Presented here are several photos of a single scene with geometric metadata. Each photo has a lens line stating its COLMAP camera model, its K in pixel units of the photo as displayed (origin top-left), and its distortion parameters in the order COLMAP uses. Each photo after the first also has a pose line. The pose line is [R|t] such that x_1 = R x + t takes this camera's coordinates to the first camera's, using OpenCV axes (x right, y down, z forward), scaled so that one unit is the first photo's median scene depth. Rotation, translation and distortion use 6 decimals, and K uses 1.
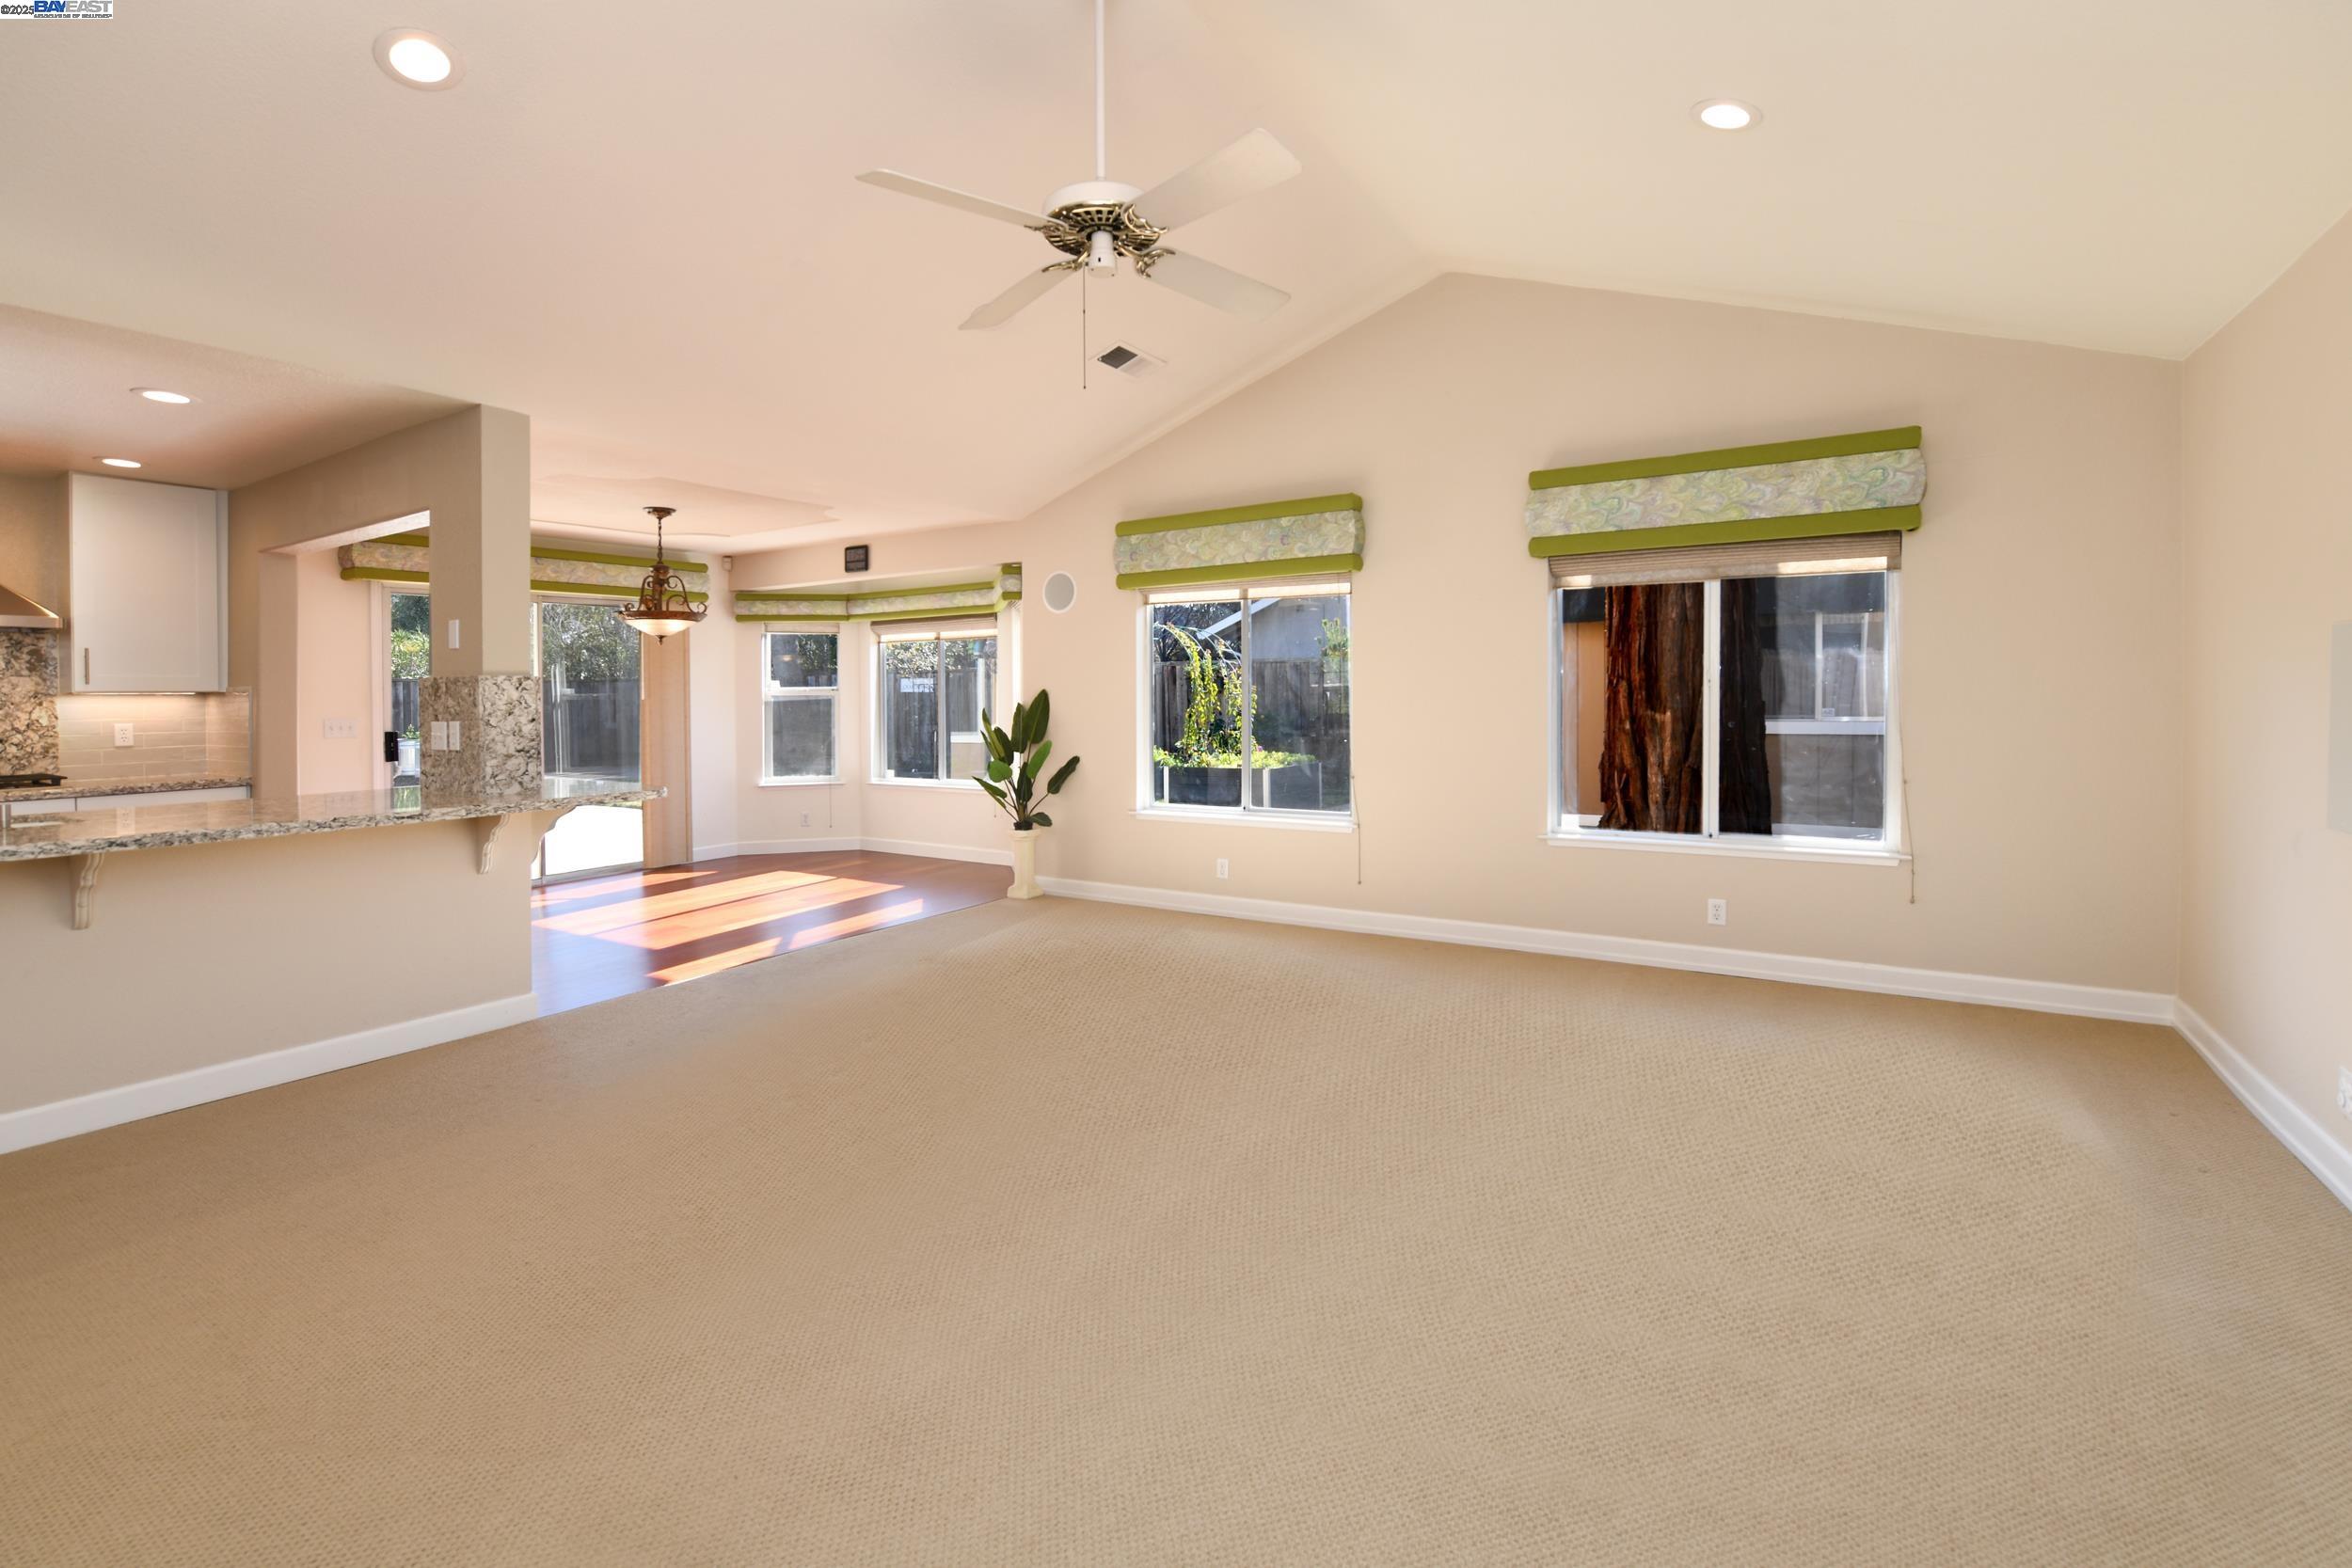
lens RADIAL K [[1039.6, 0, 1181.7], [0, 1039.6, 708.0], [0, 0, 1]] dist [-0.013421, -0.001248]
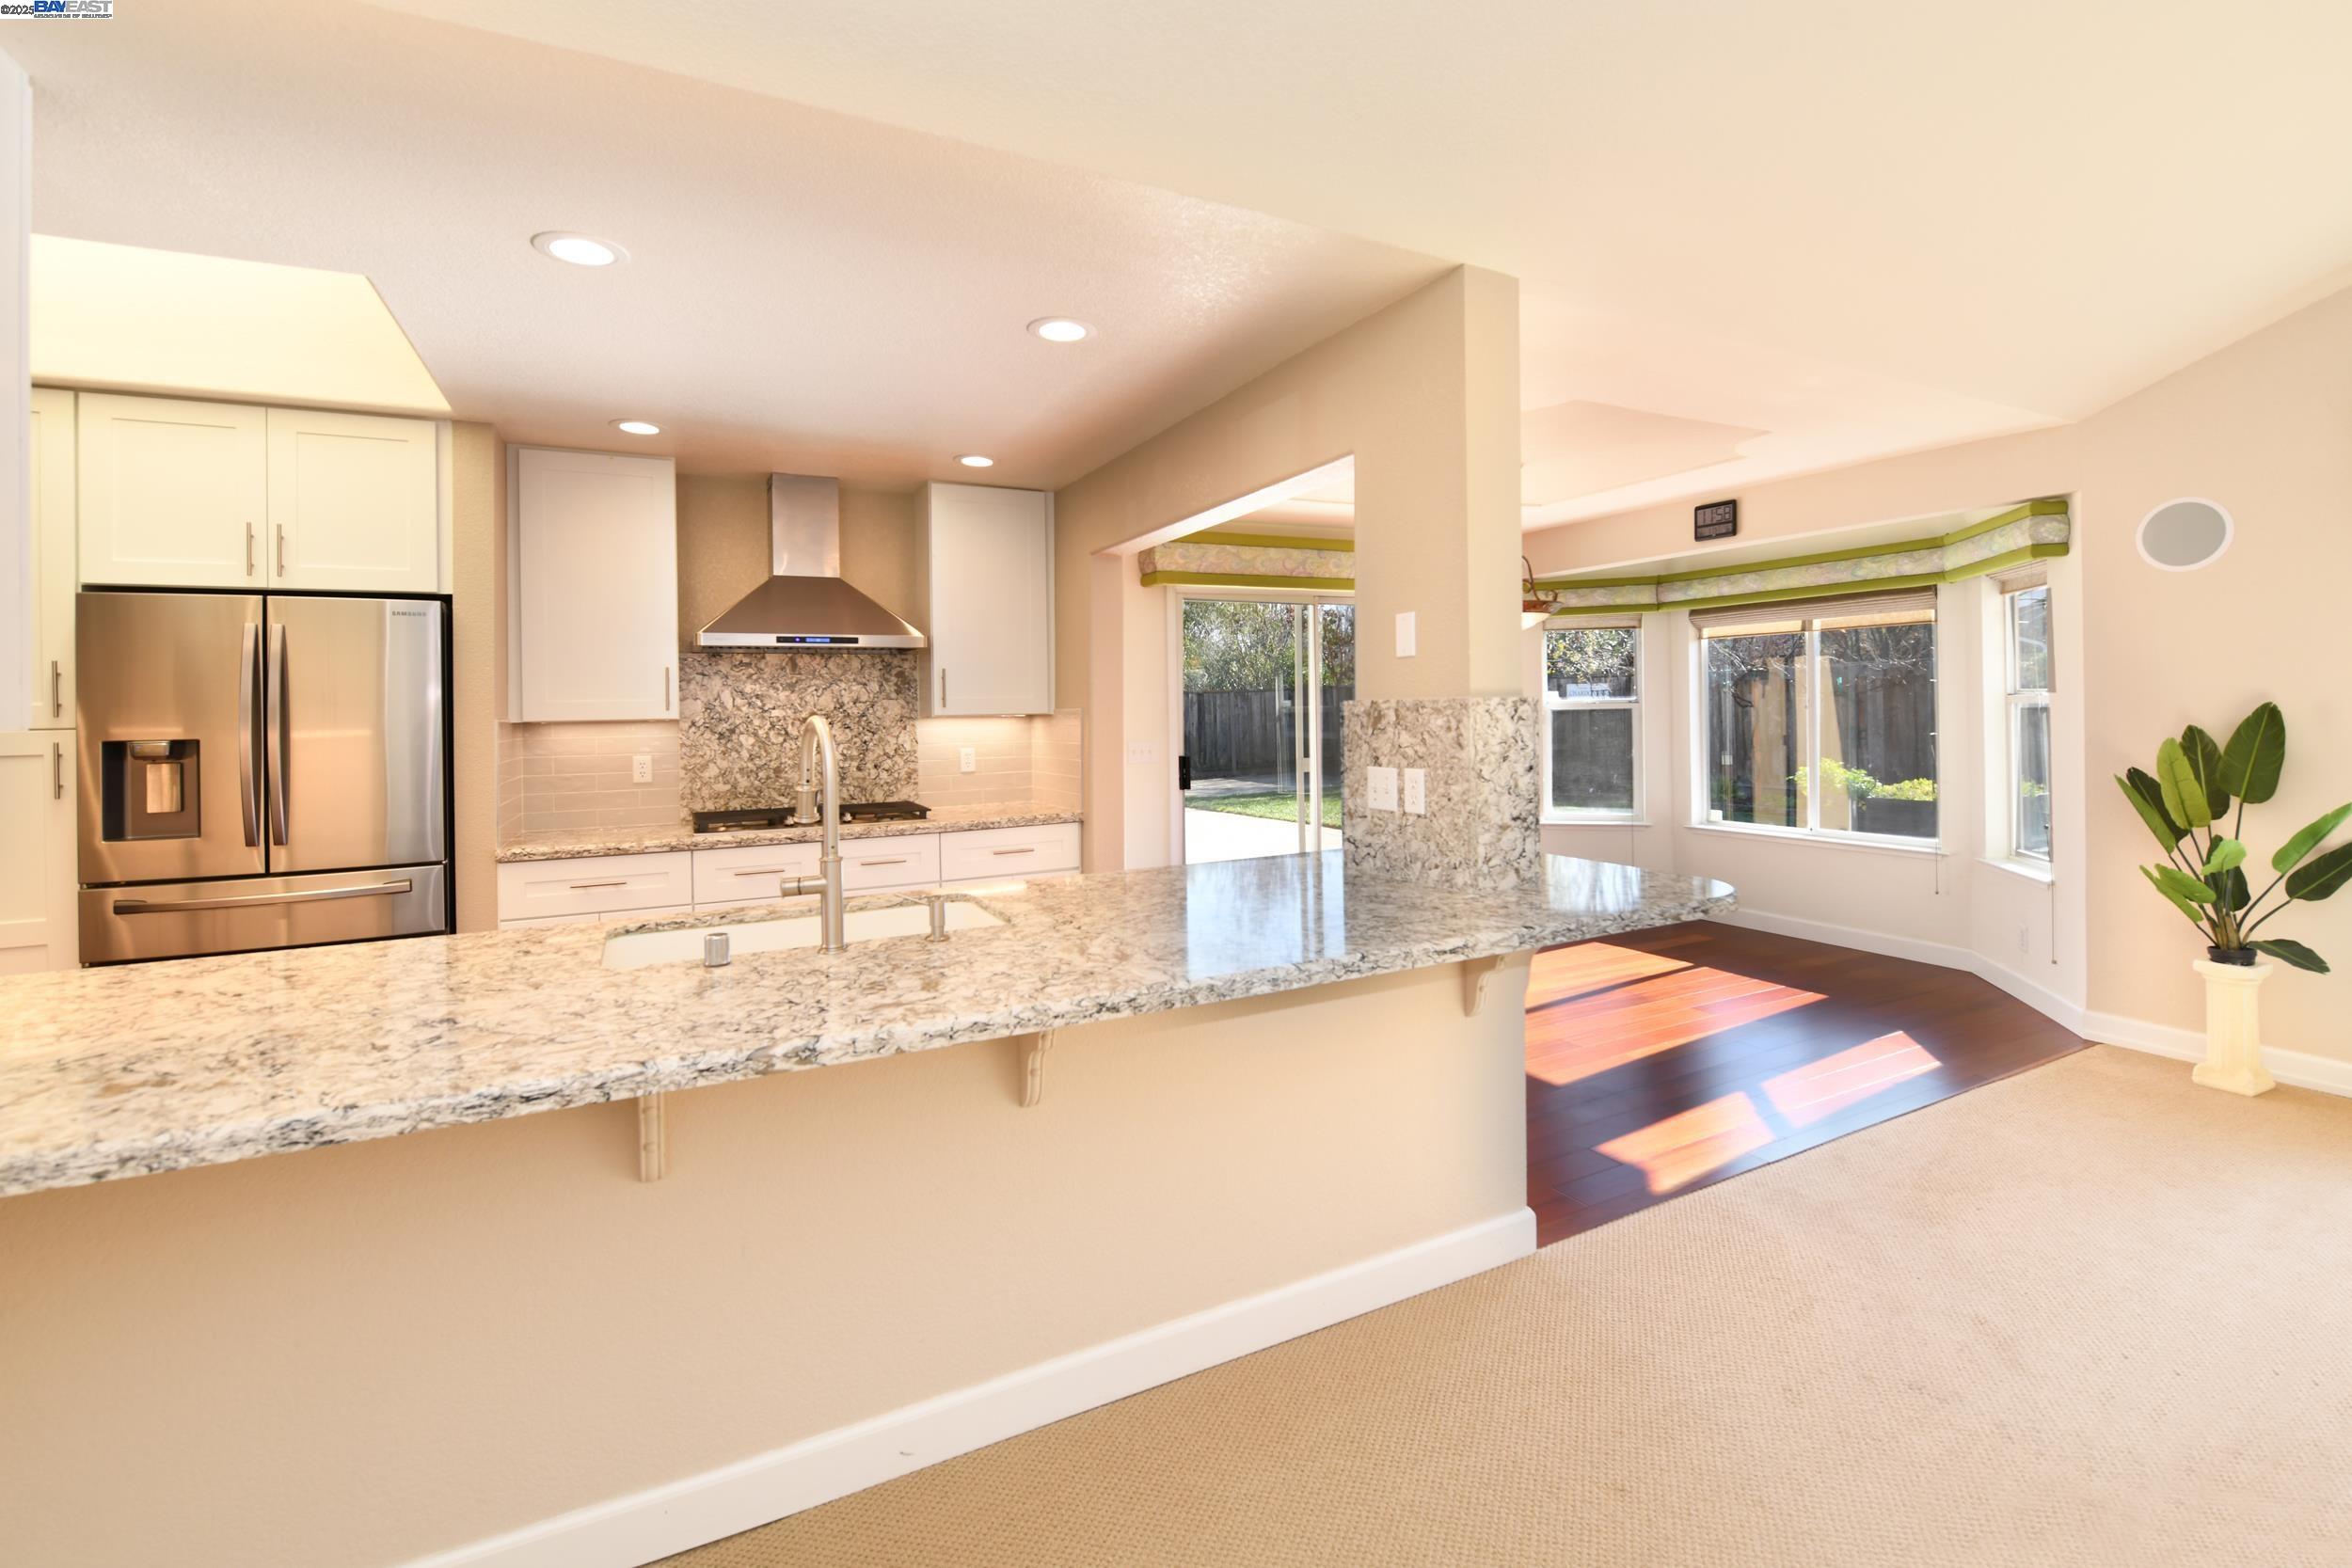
lens RADIAL K [[1039.6, 0, 1181.7], [0, 1039.6, 708.0], [0, 0, 1]] dist [-0.013421, -0.001248]
pose [[0.860752, -0.004091, -0.509008, -0.394508], [0.002231, 0.999988, -0.004264, -0.017845], [0.509020, 0.002535, 0.860751, 0.289662]]
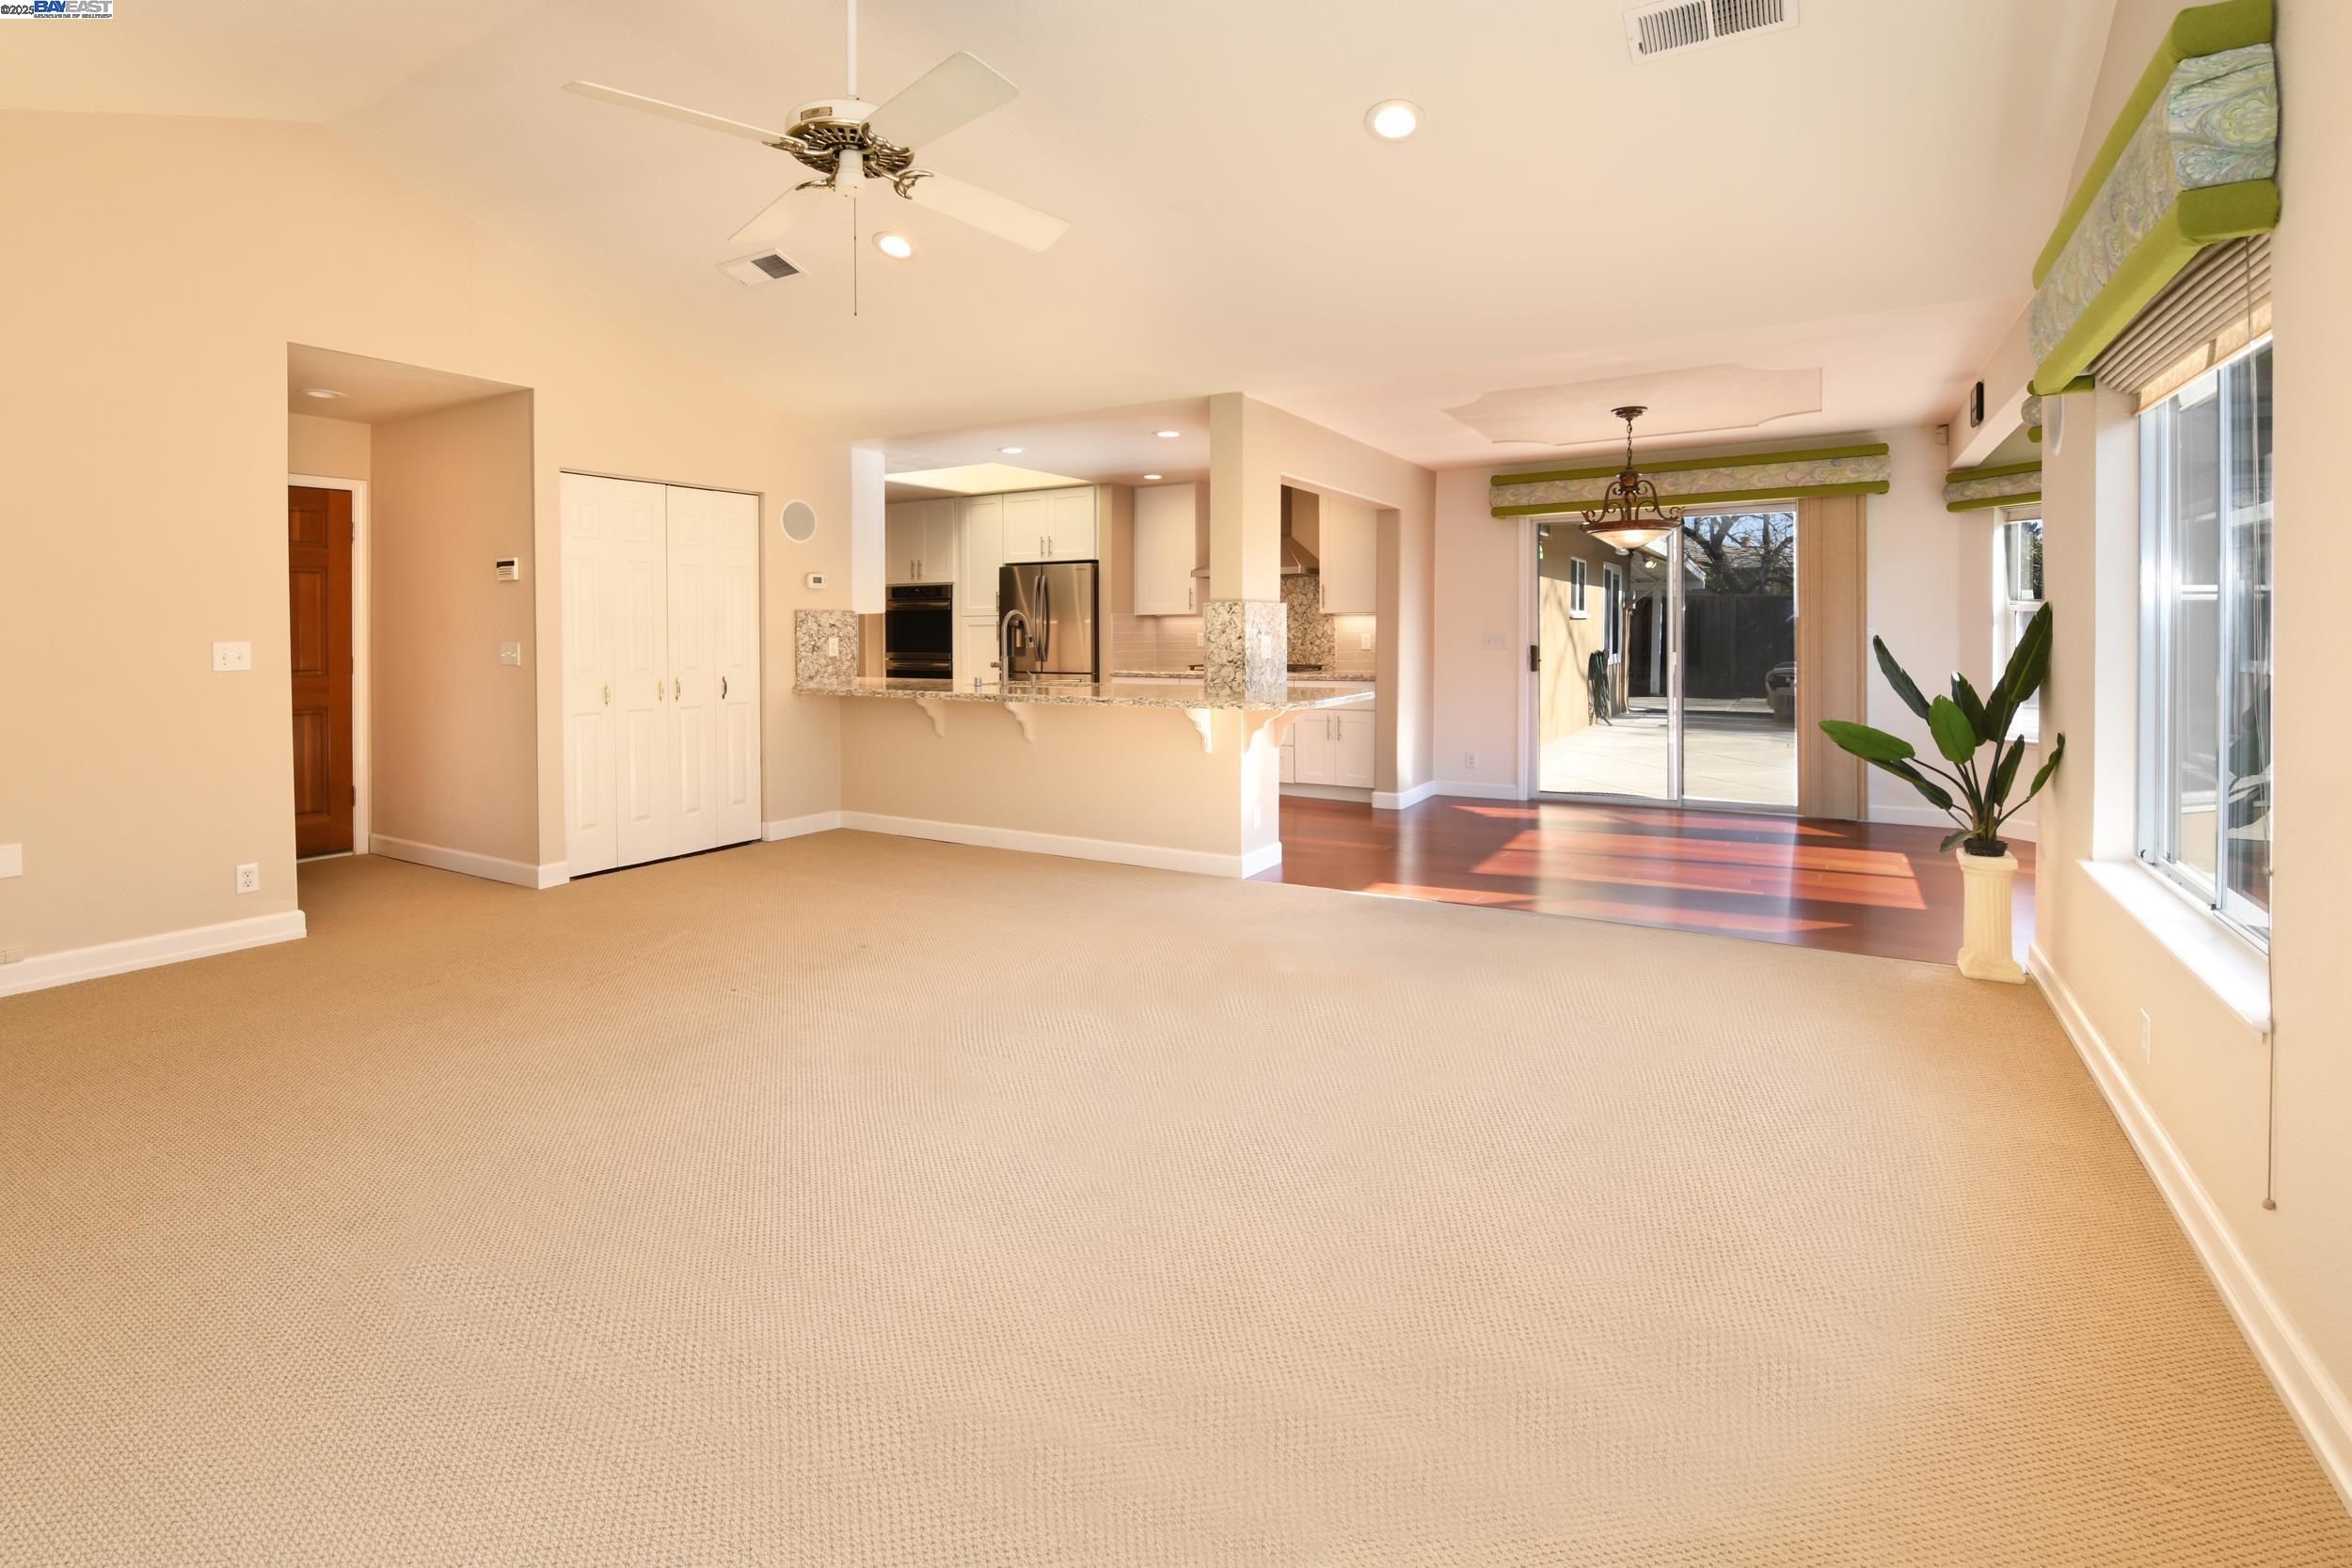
lens RADIAL K [[1077.7, 0, 1162.8], [0, 1077.7, 624.3], [0, 0, 1]] dist [-0.013817, -0.000250]
pose [[0.017264, 0.009599, -0.999805, 0.533415], [-0.005158, 0.999941, 0.009511, -0.012900], [0.999838, 0.004993, 0.017313, 0.711732]]
